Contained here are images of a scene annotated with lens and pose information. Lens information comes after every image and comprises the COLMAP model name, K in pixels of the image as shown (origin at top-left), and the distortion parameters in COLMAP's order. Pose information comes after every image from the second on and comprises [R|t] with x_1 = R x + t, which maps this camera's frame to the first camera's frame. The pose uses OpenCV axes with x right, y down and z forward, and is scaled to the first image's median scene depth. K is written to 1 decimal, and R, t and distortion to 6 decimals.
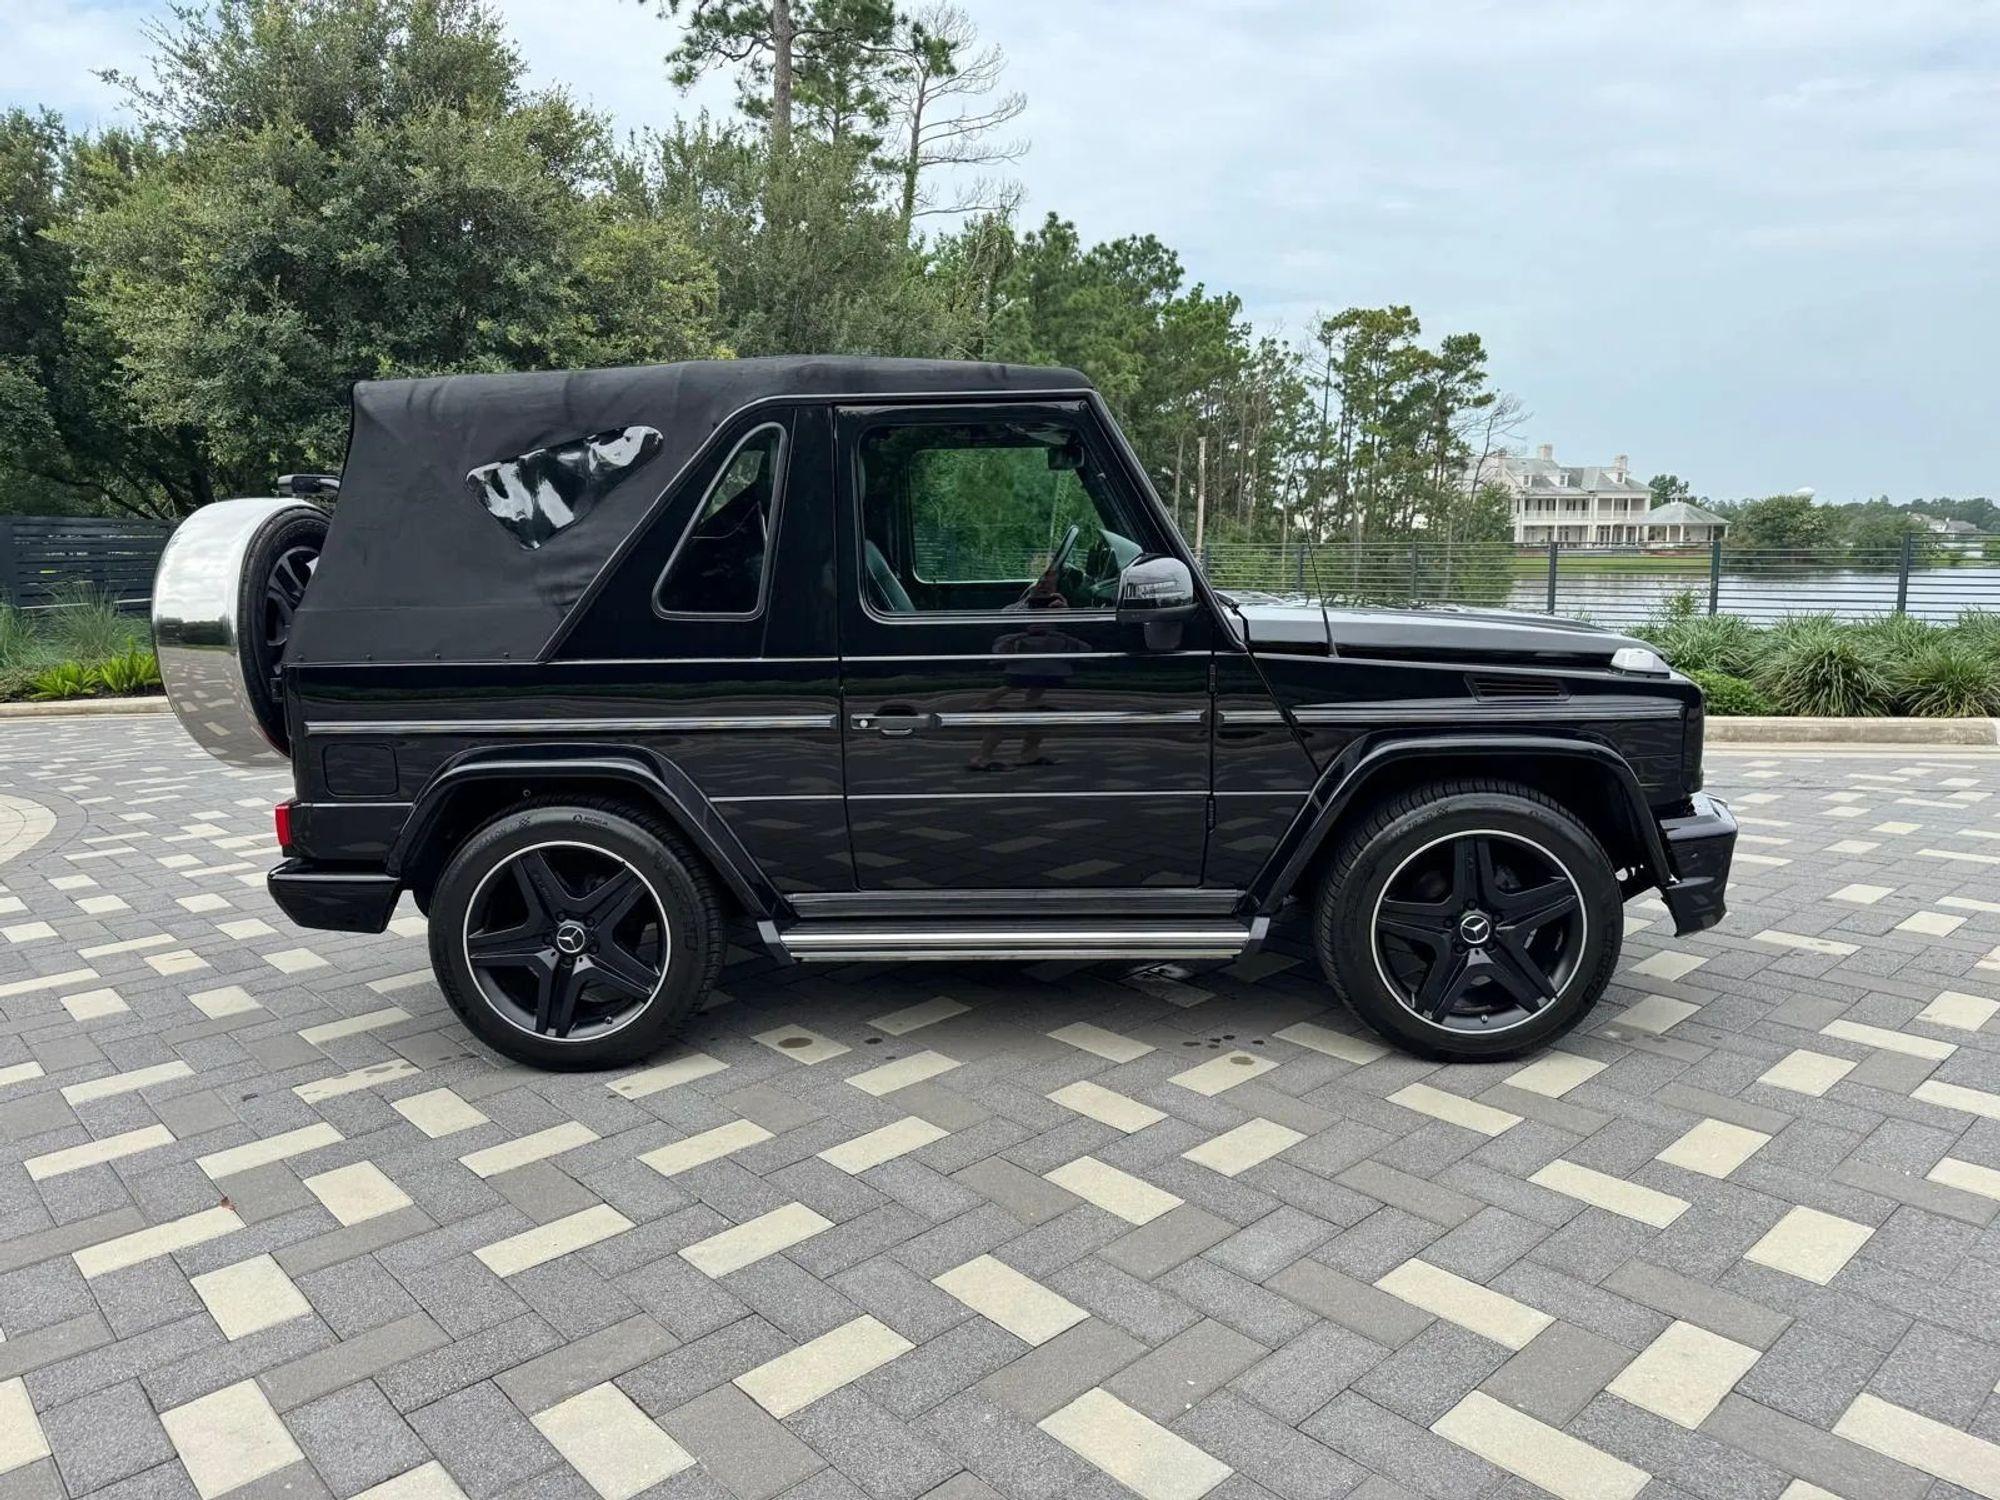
lens RADIAL K [[1400.4, 0, 981.7], [0, 1400.4, 723.7], [0, 0, 1]] dist [0.041027, -0.056709]
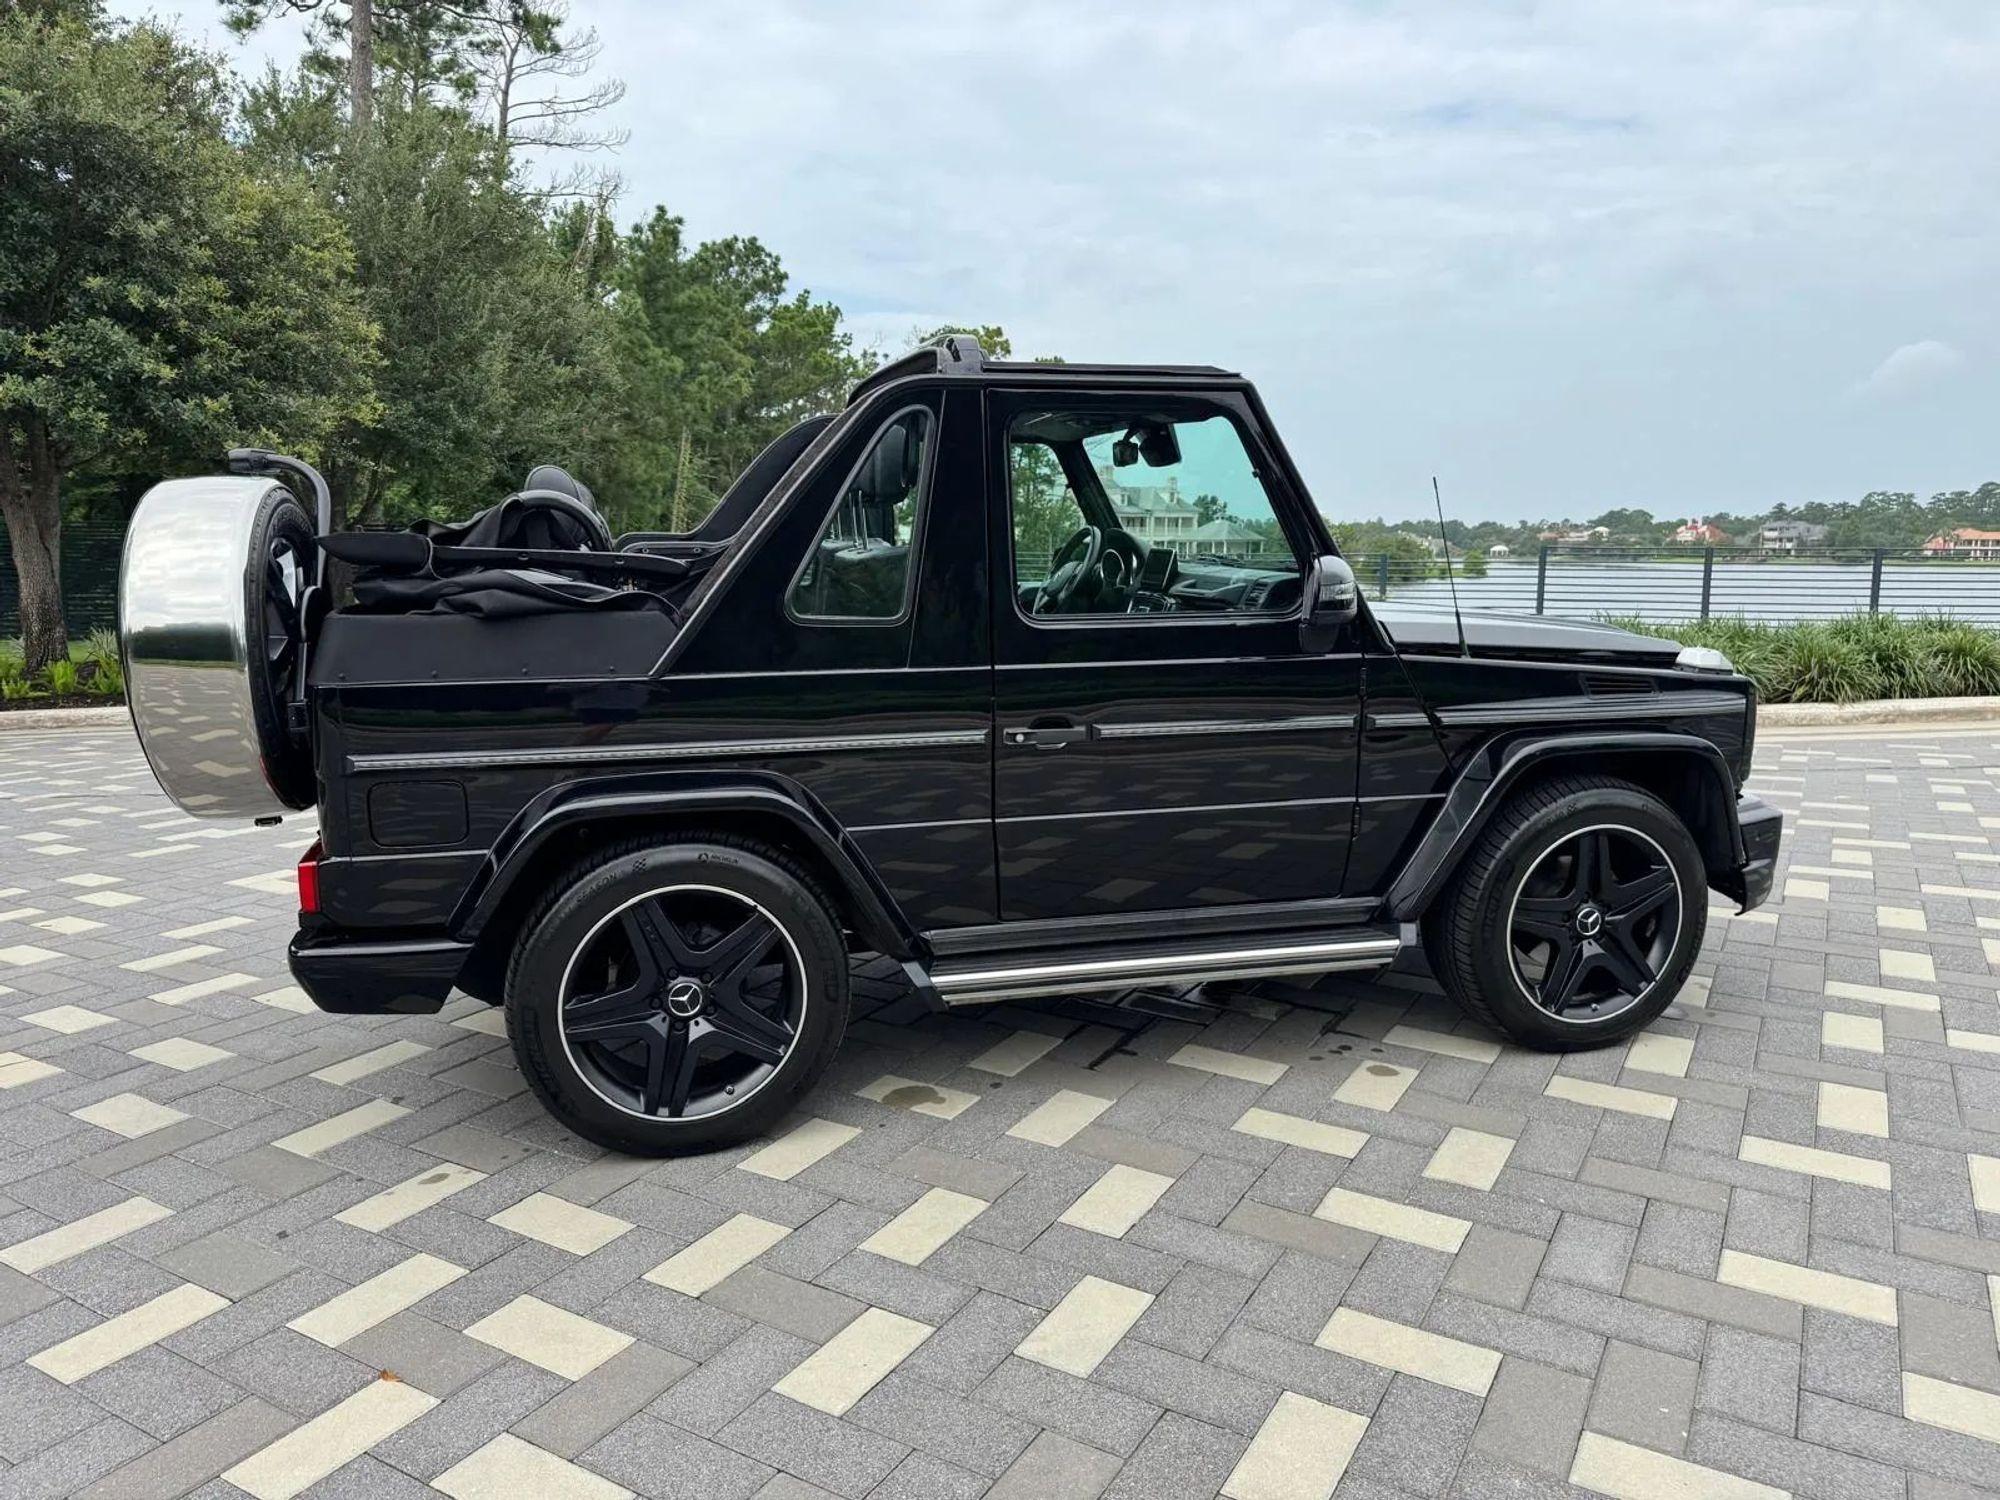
lens RADIAL K [[1409.8, 0, 975.9], [0, 1409.8, 726.5], [0, 0, 1]] dist [0.040149, -0.056527]
pose [[0.958456, -0.024804, 0.284161, -0.361487], [0.026065, 0.999660, -0.000659, -0.007294], [-0.284048, 0.008038, 0.958776, 0.127061]]
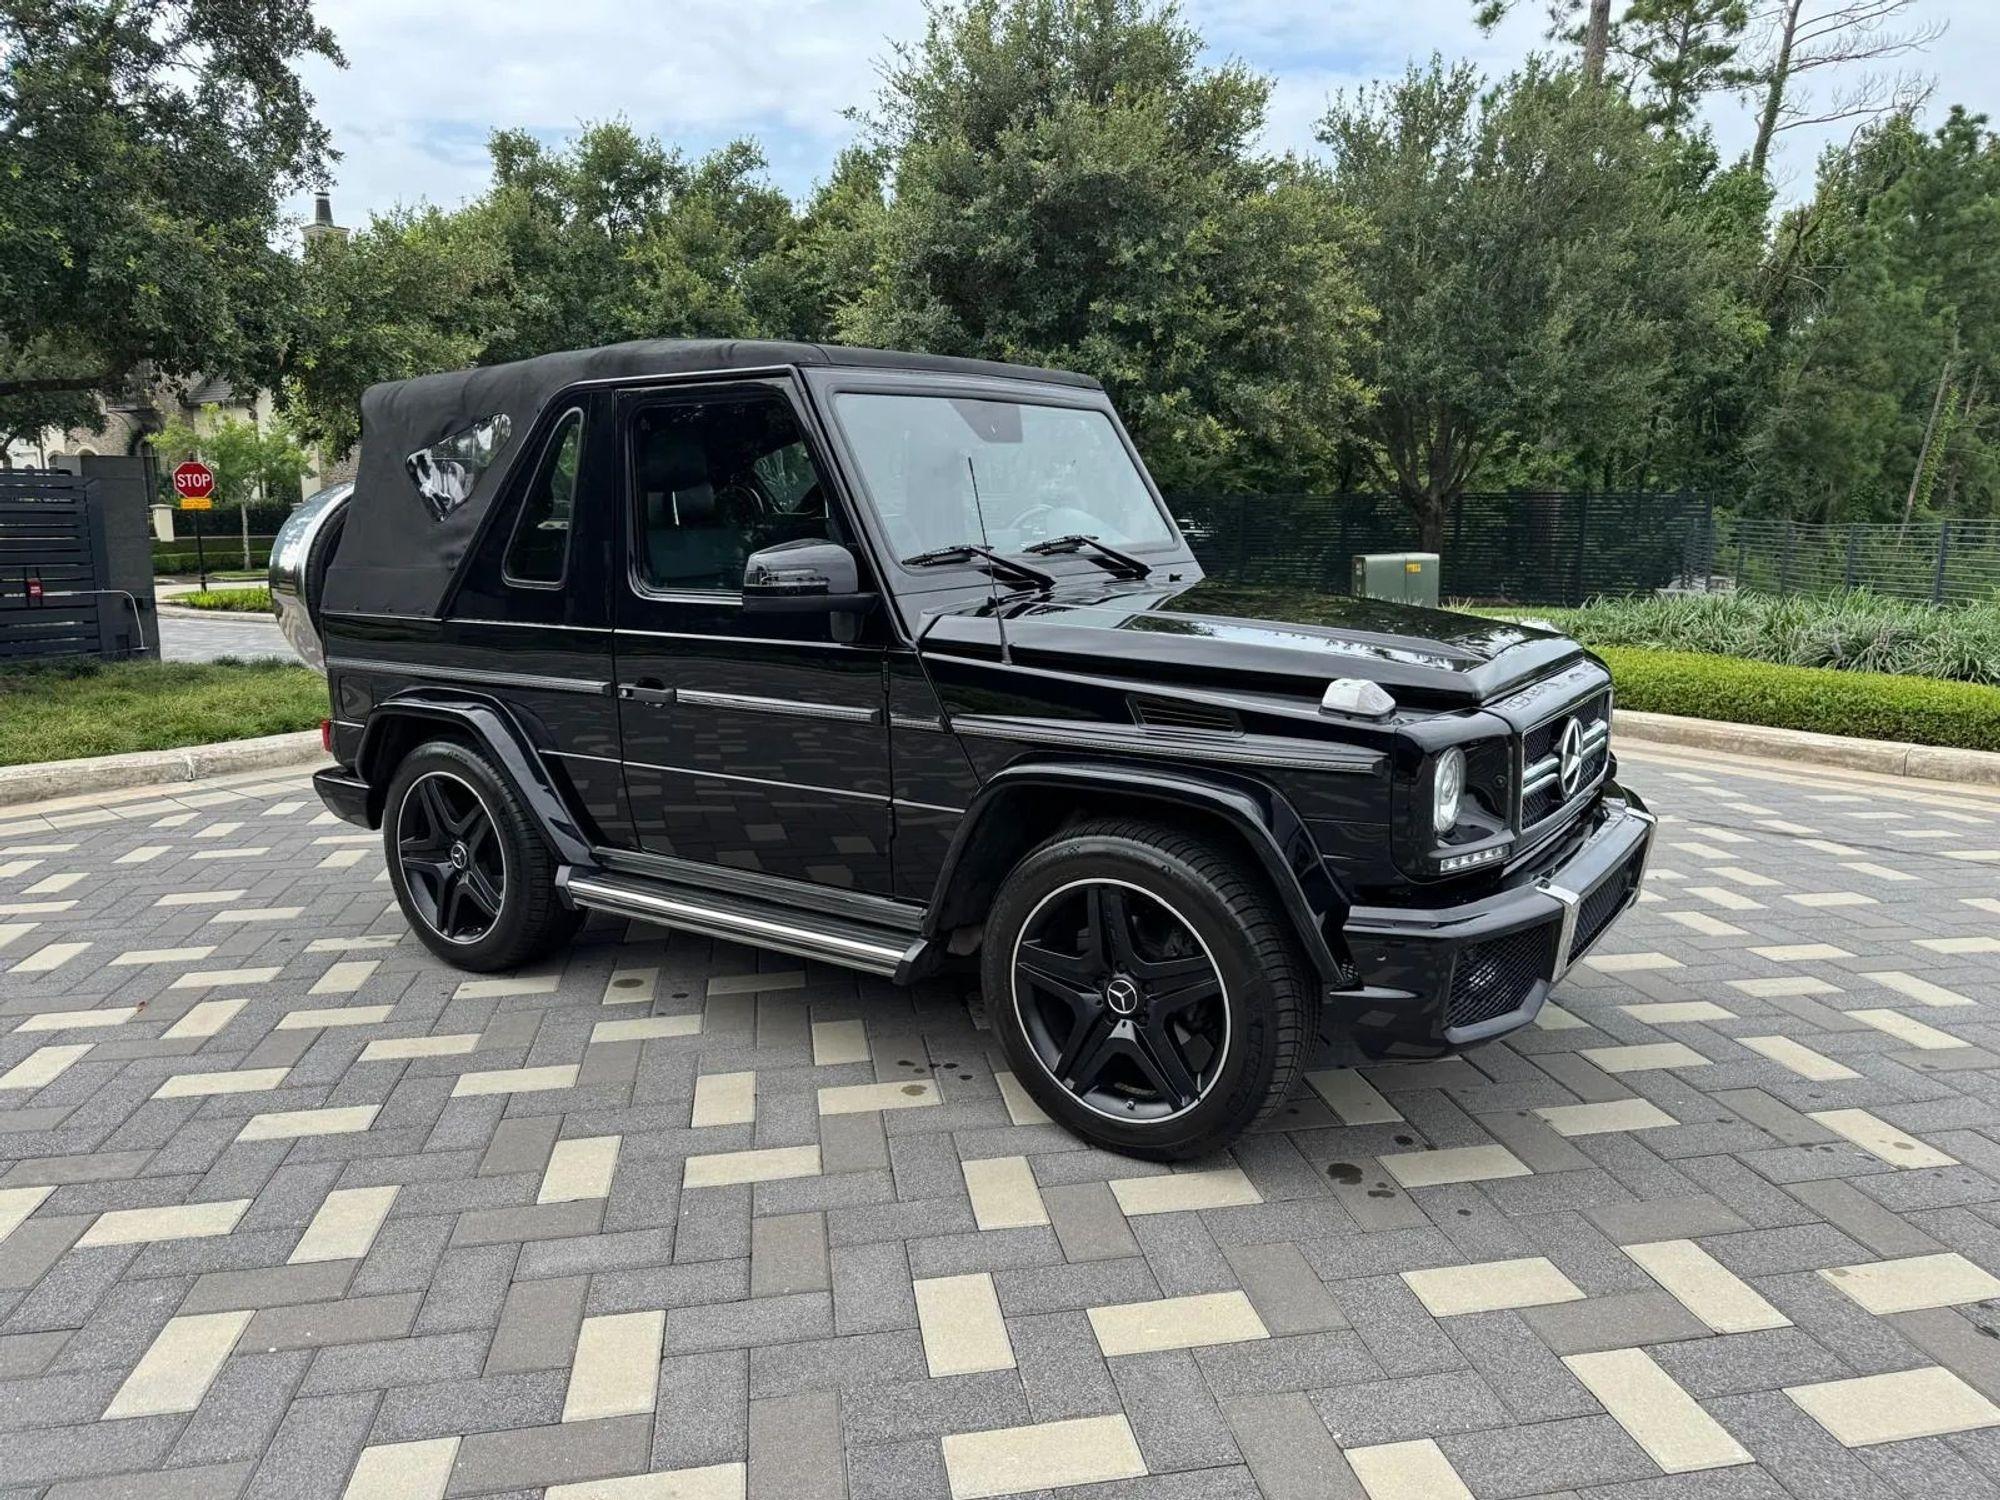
lens RADIAL K [[1401.2, 0, 997.0], [0, 1401.2, 729.7], [0, 0, 1]] dist [0.044456, -0.054371]
pose [[0.838281, 0.095176, -0.536868, 0.703092], [-0.080432, 0.995460, 0.050888, -0.047739], [0.539274, 0.000523, 0.842130, 0.249659]]
